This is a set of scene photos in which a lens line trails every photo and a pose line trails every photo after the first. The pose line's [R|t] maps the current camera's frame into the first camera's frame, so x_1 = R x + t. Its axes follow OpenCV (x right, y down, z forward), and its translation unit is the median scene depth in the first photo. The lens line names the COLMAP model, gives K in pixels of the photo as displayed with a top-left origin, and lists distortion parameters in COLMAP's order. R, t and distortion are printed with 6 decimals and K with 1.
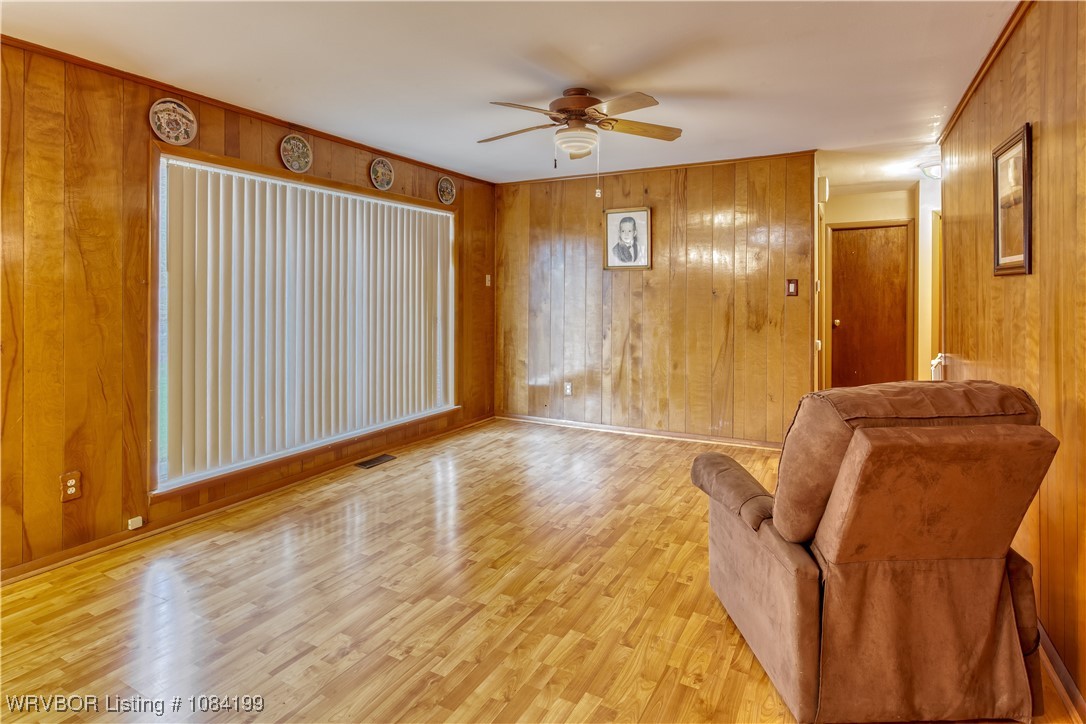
lens RADIAL K [[567.3, 0, 541.1], [0, 567.3, 288.0], [0, 0, 1]] dist [0.004341, 0.002866]
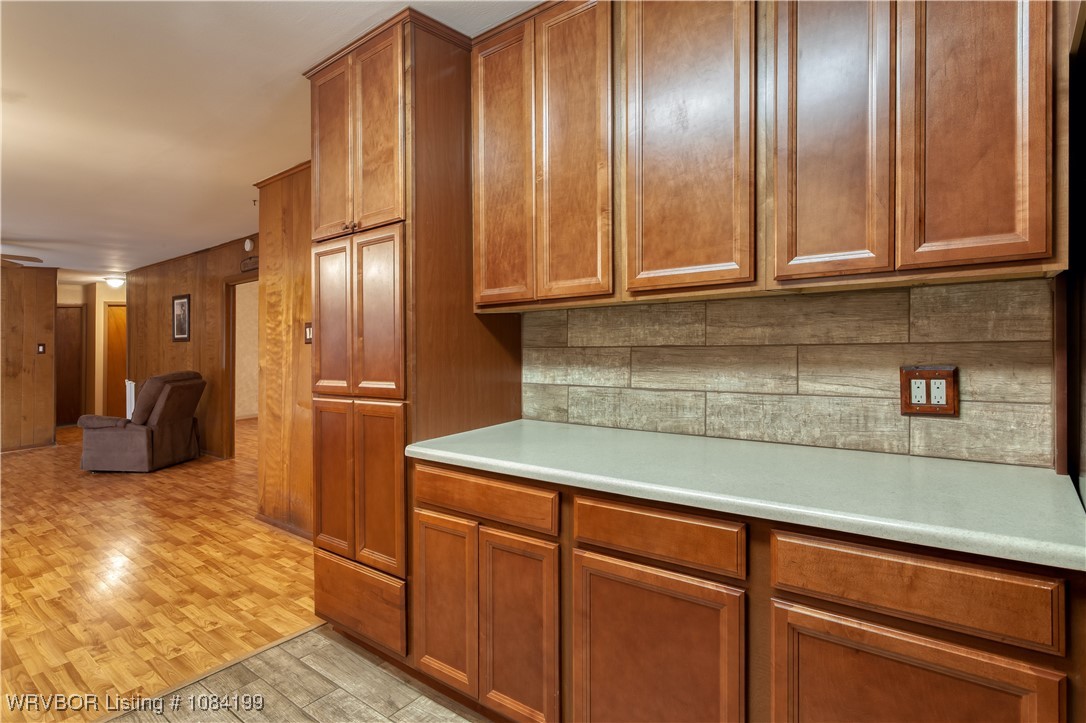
lens RADIAL K [[570.9, 0, 539.2], [0, 570.9, 327.1], [0, 0, 1]] dist [-0.005272, 0.000190]
pose [[0.178808, 0.009648, 0.983837, -0.861216], [0.022267, 0.999656, -0.013850, -0.007719], [-0.983632, 0.024384, 0.178532, -0.673057]]
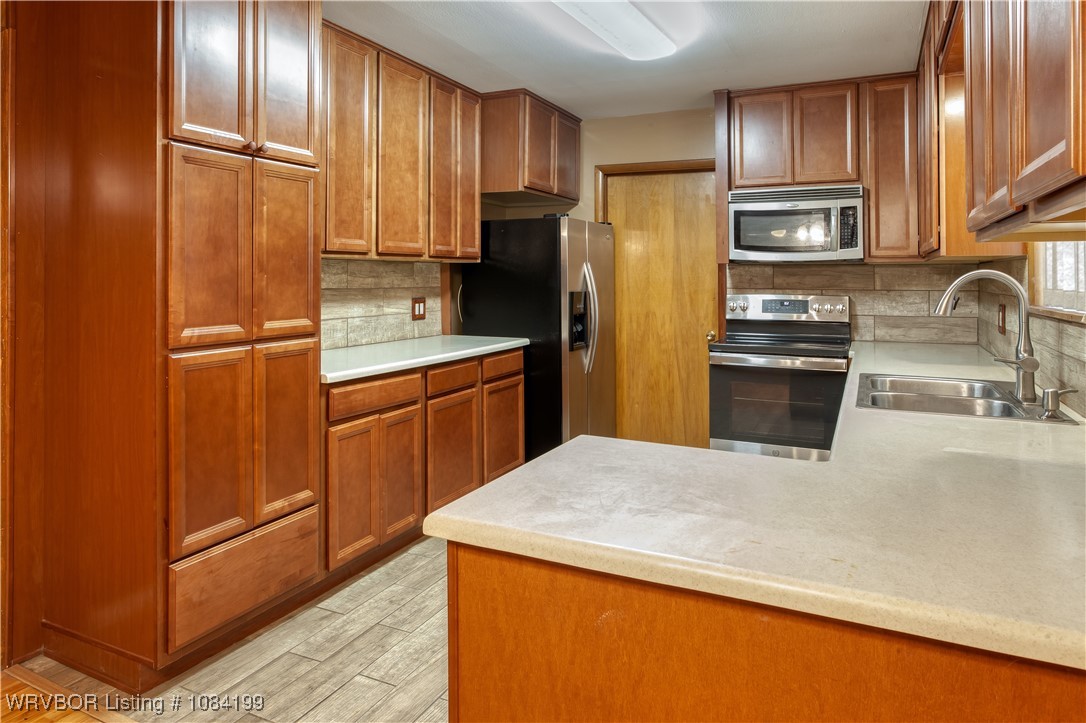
lens RADIAL K [[699.3, 0, 542.3], [0, 699.3, 273.0], [0, 0, 1]] dist [-0.000665, -0.000819]
pose [[-0.998145, 0.003018, -0.060804, -0.610840], [0.004085, 0.999840, -0.017439, -0.000476], [0.060742, -0.017655, -0.997997, 0.062718]]
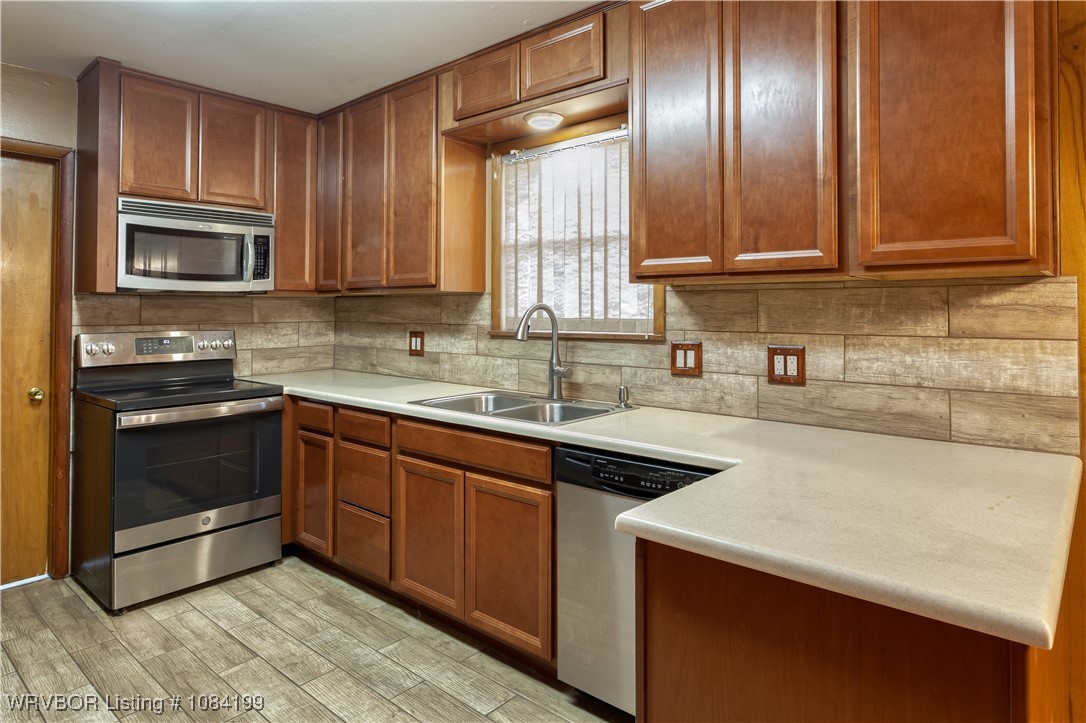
lens RADIAL K [[638.1, 0, 543.2], [0, 638.1, 289.7], [0, 0, 1]] dist [-0.006976, 0.000504]
pose [[-0.212347, -0.022772, -0.976929, -0.398597], [0.017121, 0.999488, -0.027020, -0.006120], [0.977044, -0.022464, -0.211848, -0.272603]]
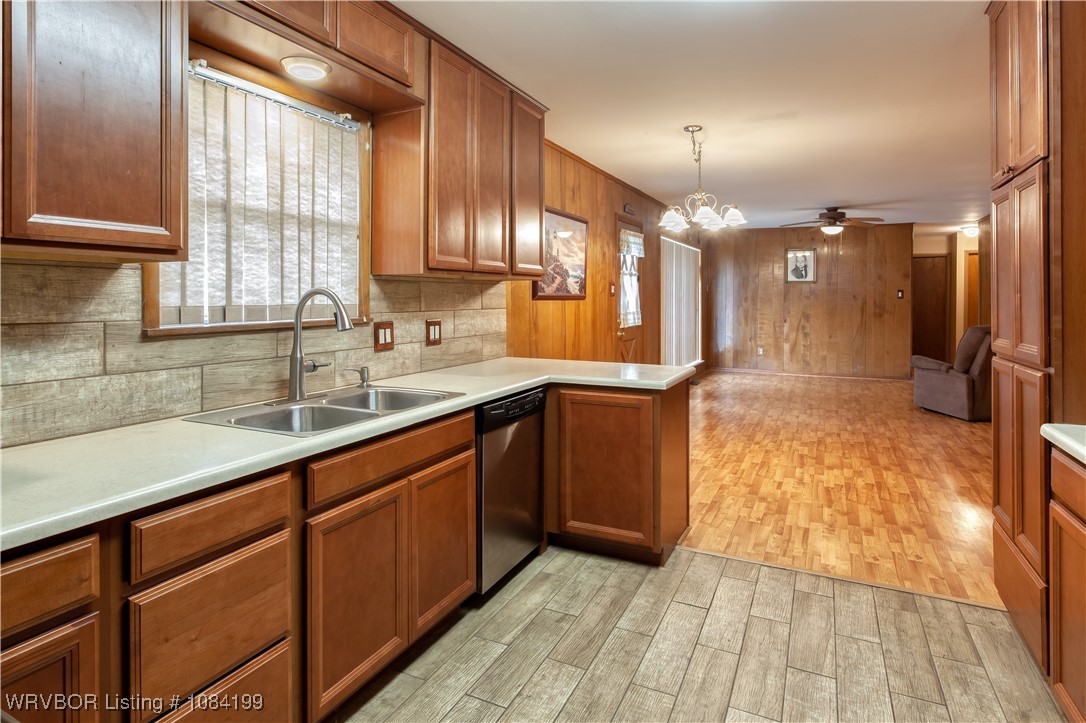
lens RADIAL K [[588.6, 0, 537.8], [0, 588.6, 289.4], [0, 0, 1]] dist [-0.000103, 0.001198]
pose [[0.998818, 0.008739, 0.047822, -0.799586], [-0.008865, 0.999958, 0.002433, -0.010440], [-0.047799, -0.002854, 0.998853, -0.842004]]
